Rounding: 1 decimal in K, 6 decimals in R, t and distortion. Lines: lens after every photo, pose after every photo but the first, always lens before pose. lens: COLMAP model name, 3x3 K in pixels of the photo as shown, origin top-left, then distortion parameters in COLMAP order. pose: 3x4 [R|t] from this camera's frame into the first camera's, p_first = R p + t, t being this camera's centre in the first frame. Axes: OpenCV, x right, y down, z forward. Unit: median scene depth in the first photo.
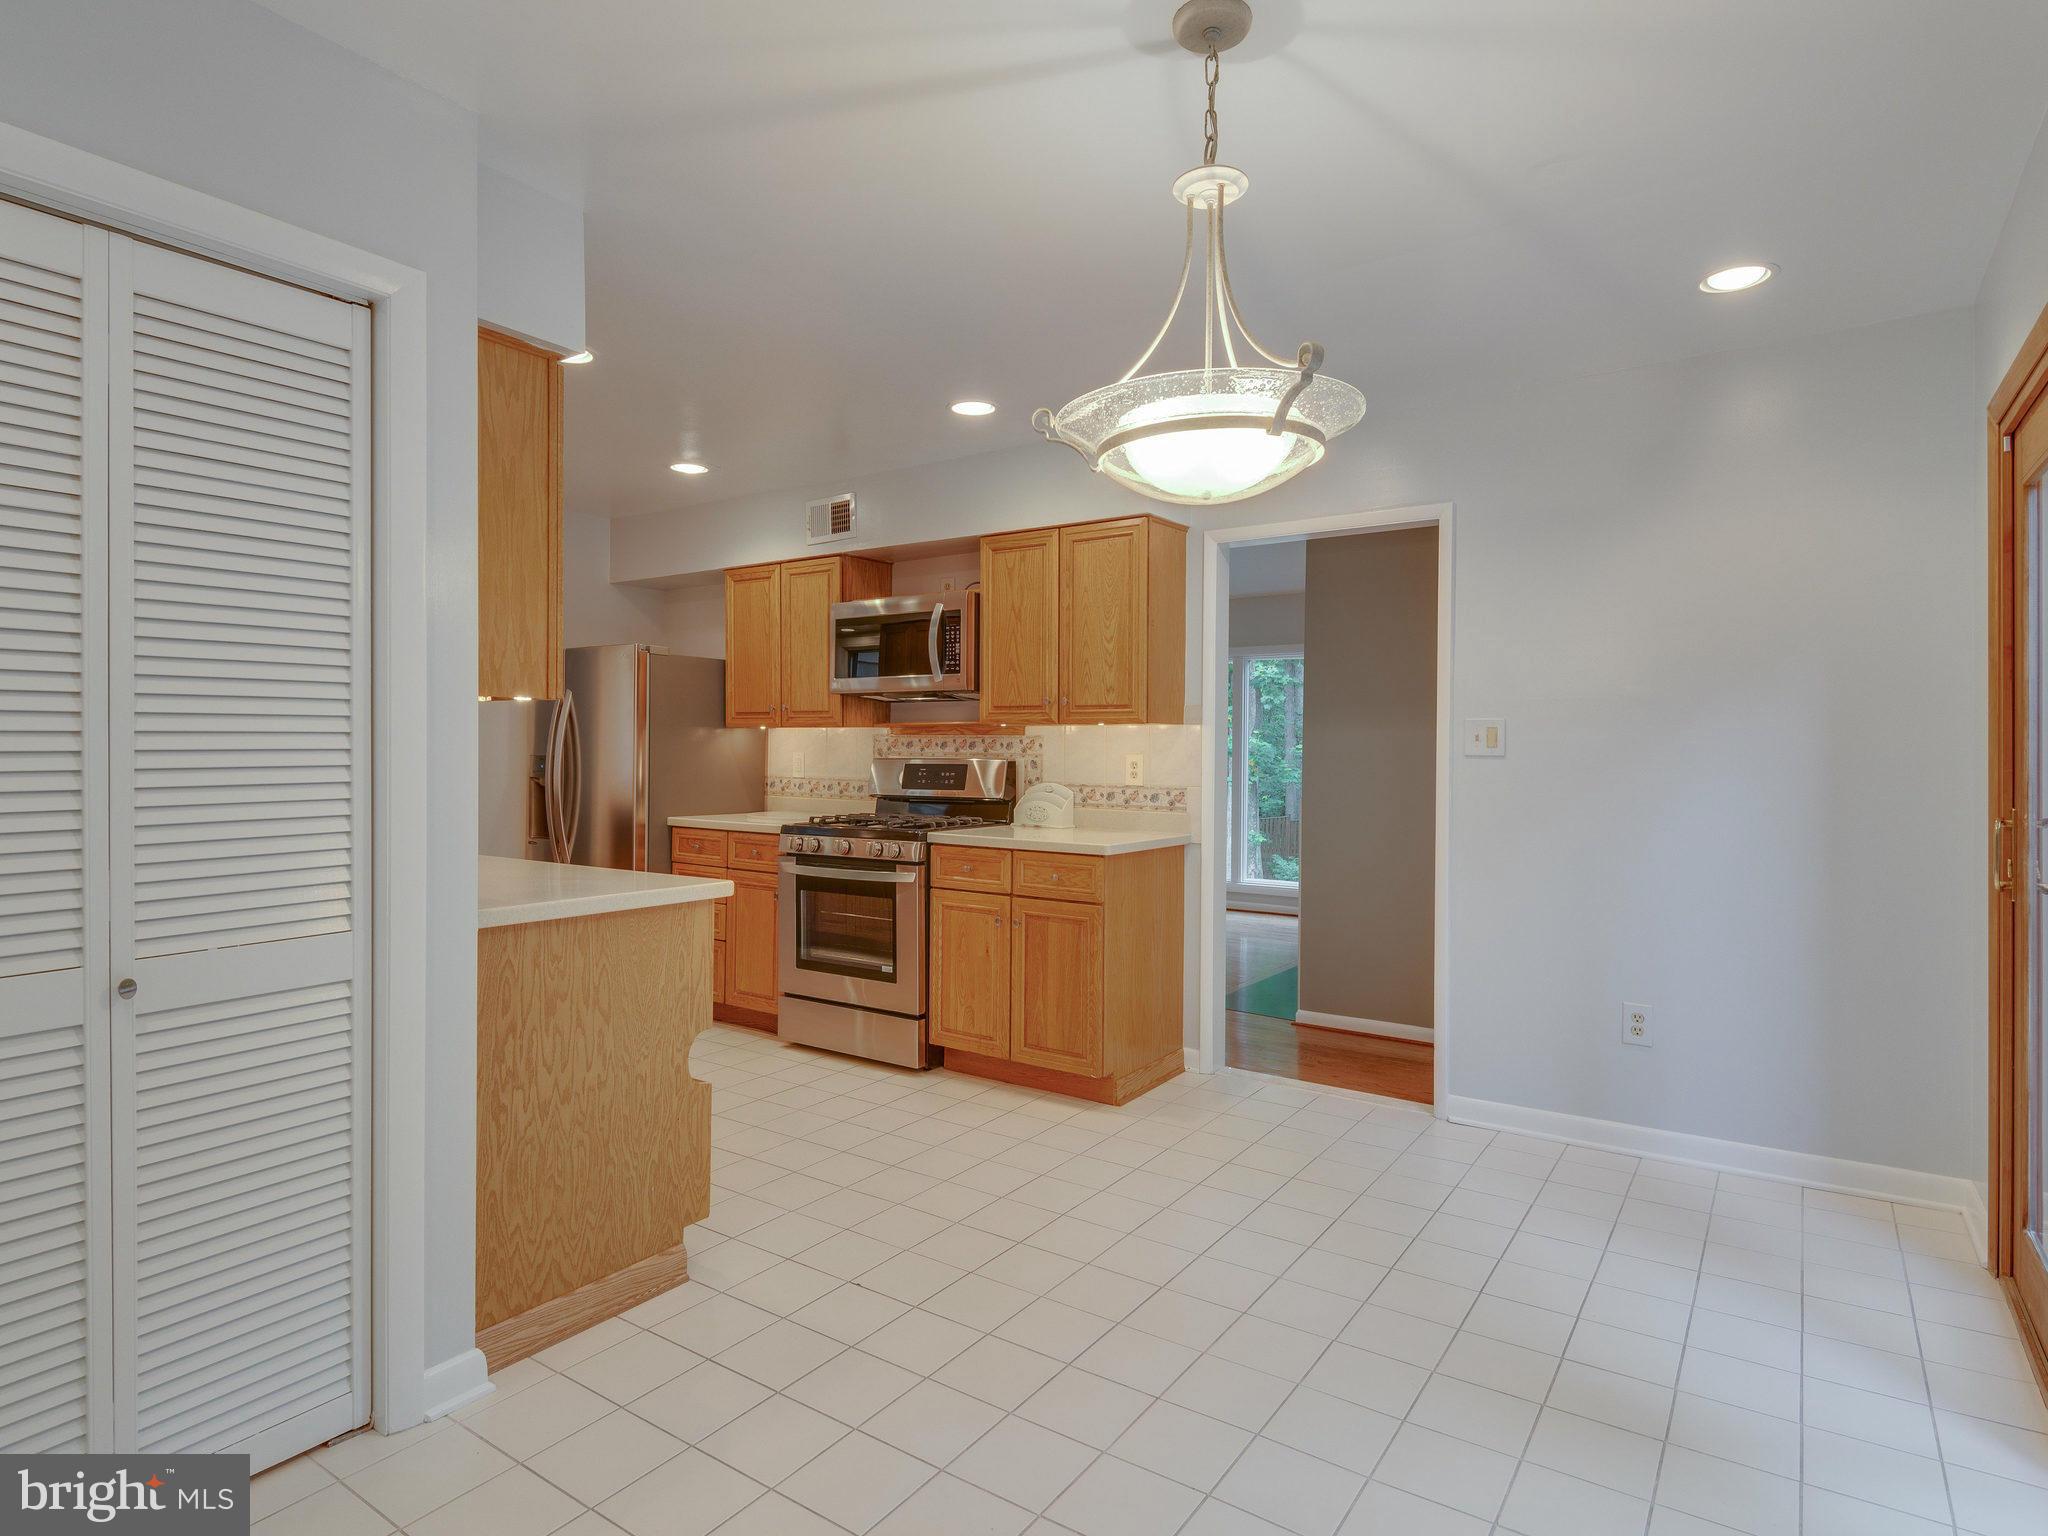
lens RADIAL K [[1116.7, 0, 1031.7], [0, 1116.7, 759.3], [0, 0, 1]] dist [0.042112, -0.035693]
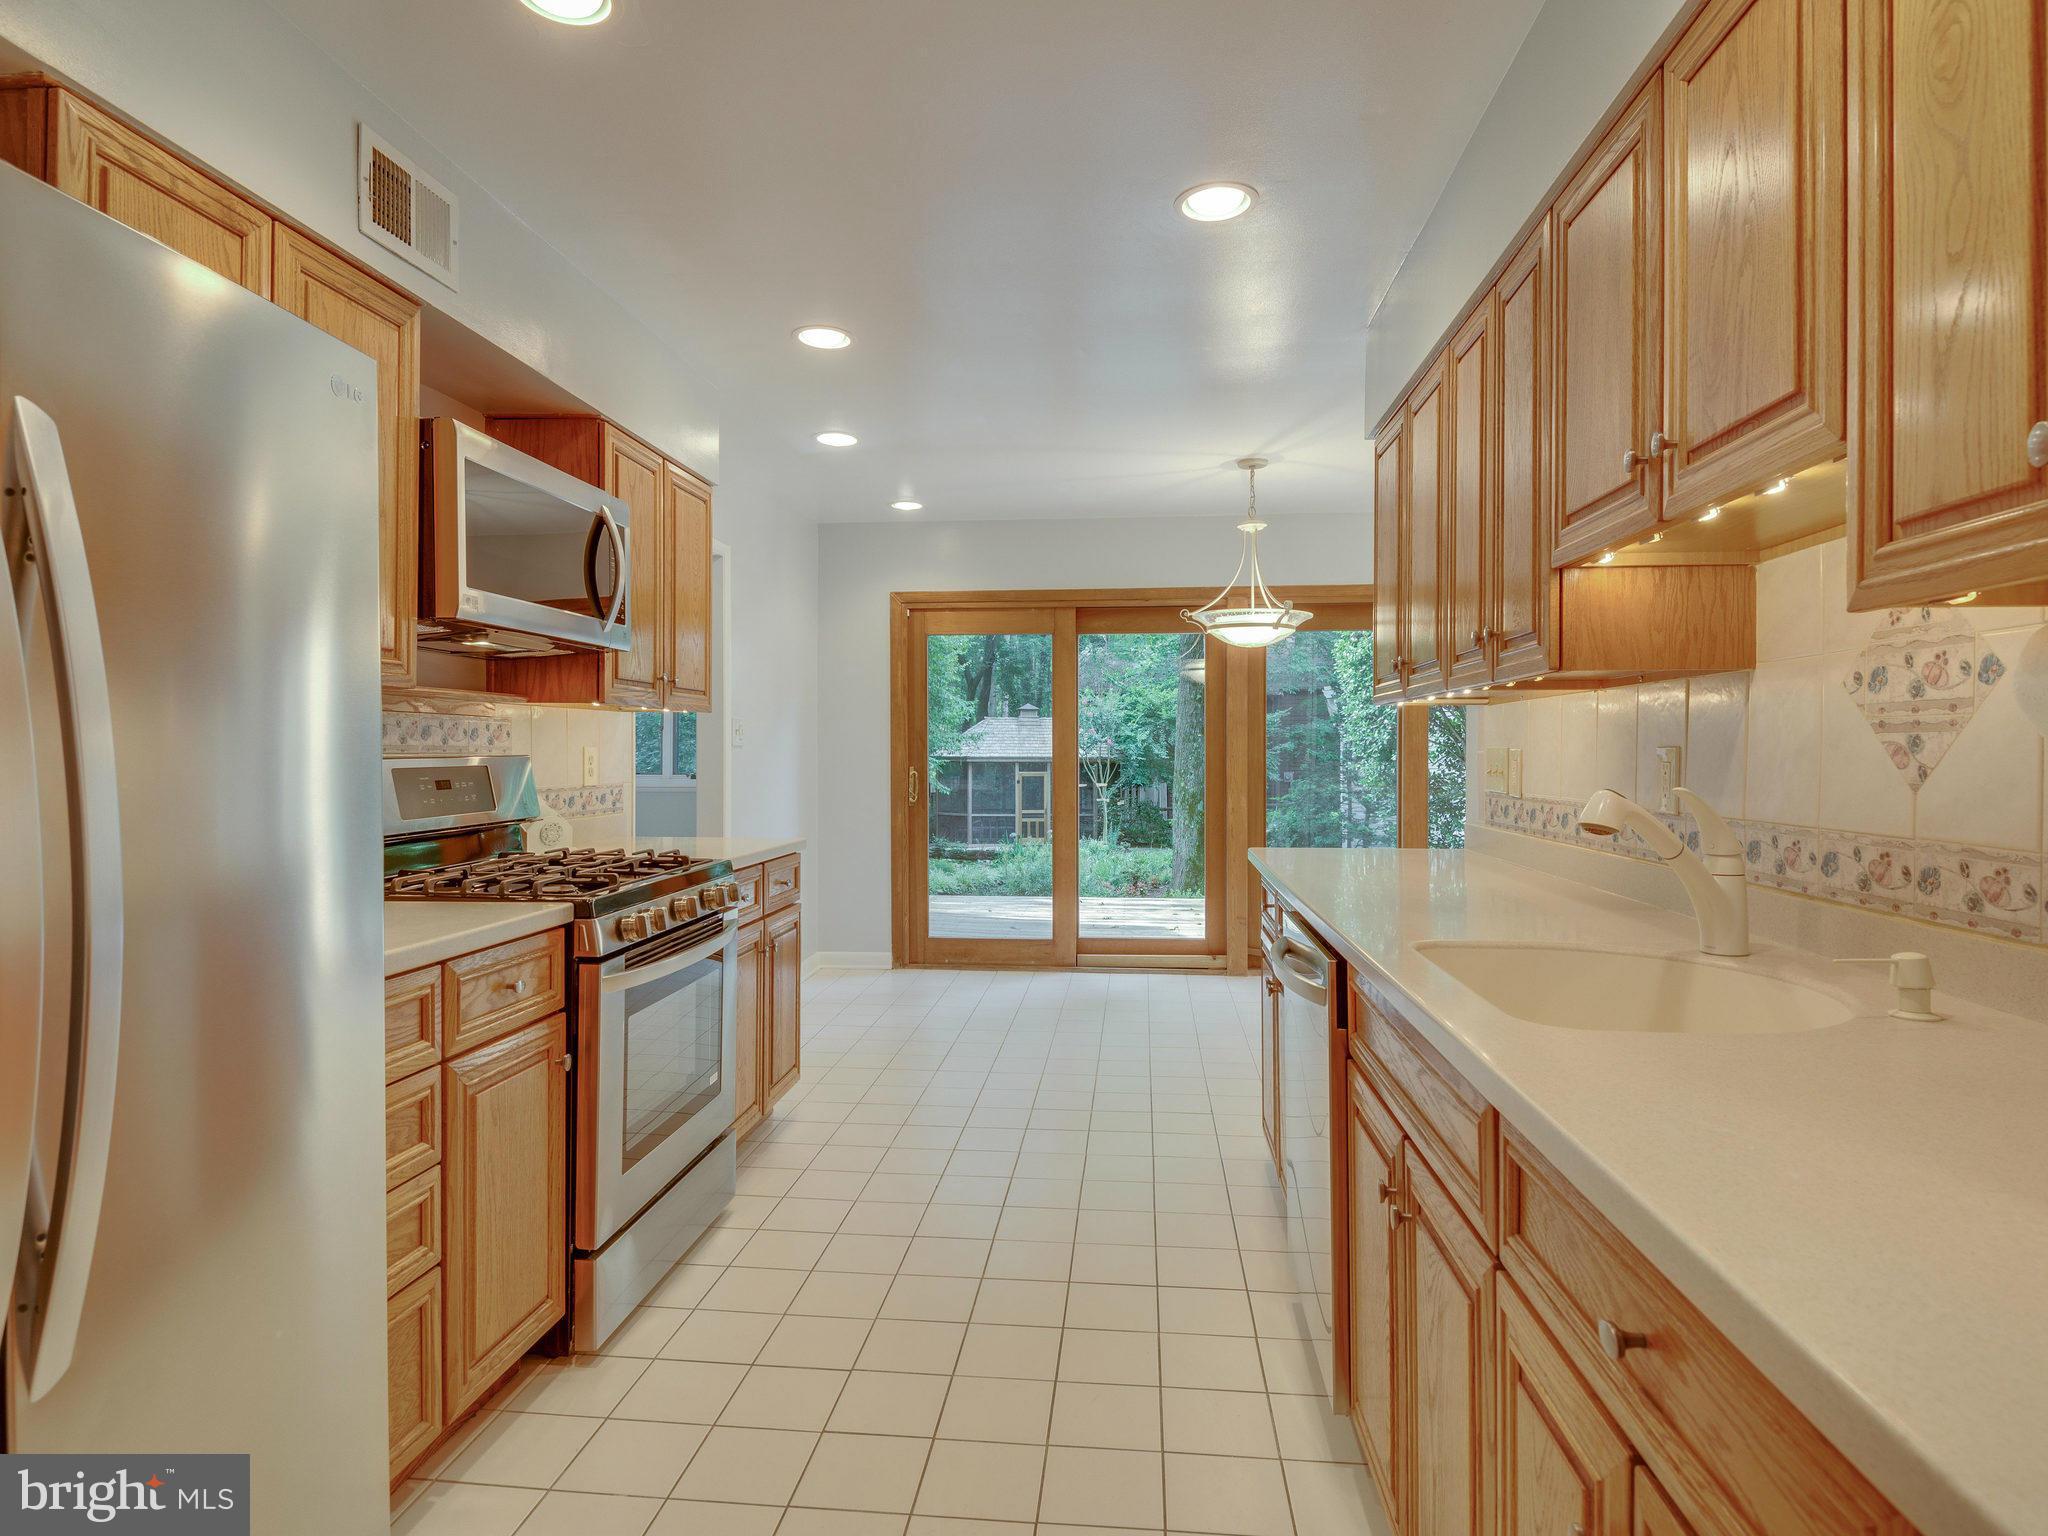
lens RADIAL K [[1116.7, 0, 1031.7], [0, 1116.7, 759.3], [0, 0, 1]] dist [0.042112, -0.035693]
pose [[-0.479875, -0.013028, 0.877240, -0.795857], [0.006774, 0.999805, 0.018554, -0.008449], [-0.877311, 0.014846, -0.479693, 1.157532]]
